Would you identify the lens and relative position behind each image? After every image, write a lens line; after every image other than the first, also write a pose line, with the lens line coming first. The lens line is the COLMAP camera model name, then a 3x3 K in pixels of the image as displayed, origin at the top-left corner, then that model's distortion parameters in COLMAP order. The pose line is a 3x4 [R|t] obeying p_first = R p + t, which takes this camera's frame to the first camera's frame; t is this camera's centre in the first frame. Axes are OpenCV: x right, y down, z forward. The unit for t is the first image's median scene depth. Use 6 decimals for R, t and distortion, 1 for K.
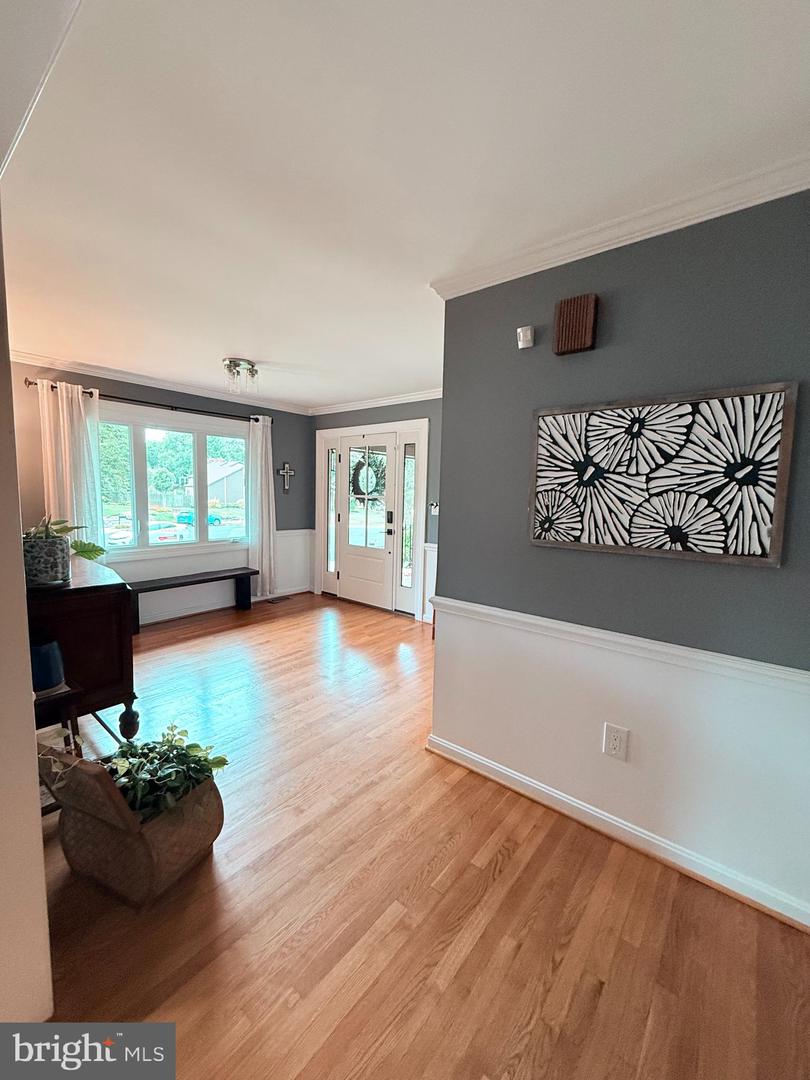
lens RADIAL K [[432.3, 0, 406.8], [0, 432.3, 536.4], [0, 0, 1]] dist [0.000572, 0.000048]
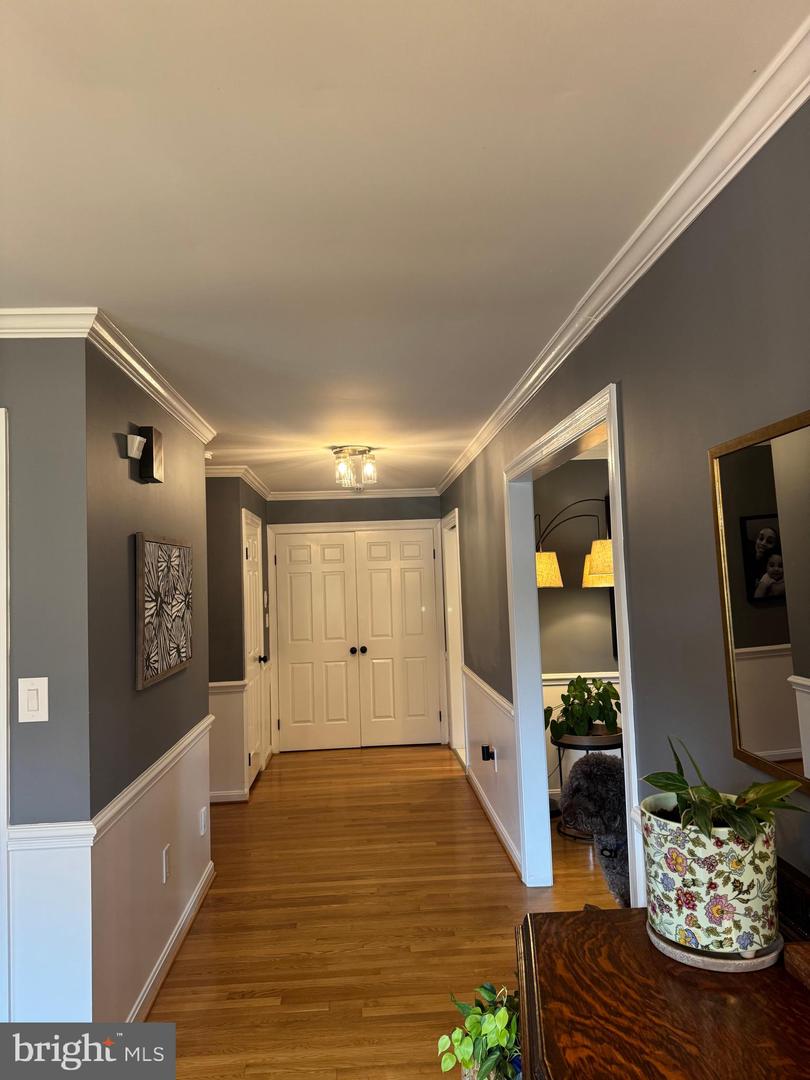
lens RADIAL K [[772.9, 0, 404.0], [0, 772.9, 537.7], [0, 0, 1]] dist [0.063359, -0.064776]
pose [[-0.671649, 0.043668, 0.739582, -1.417936], [0.097416, 0.994800, 0.029731, -0.318934], [-0.734437, 0.092016, -0.672410, 1.922331]]
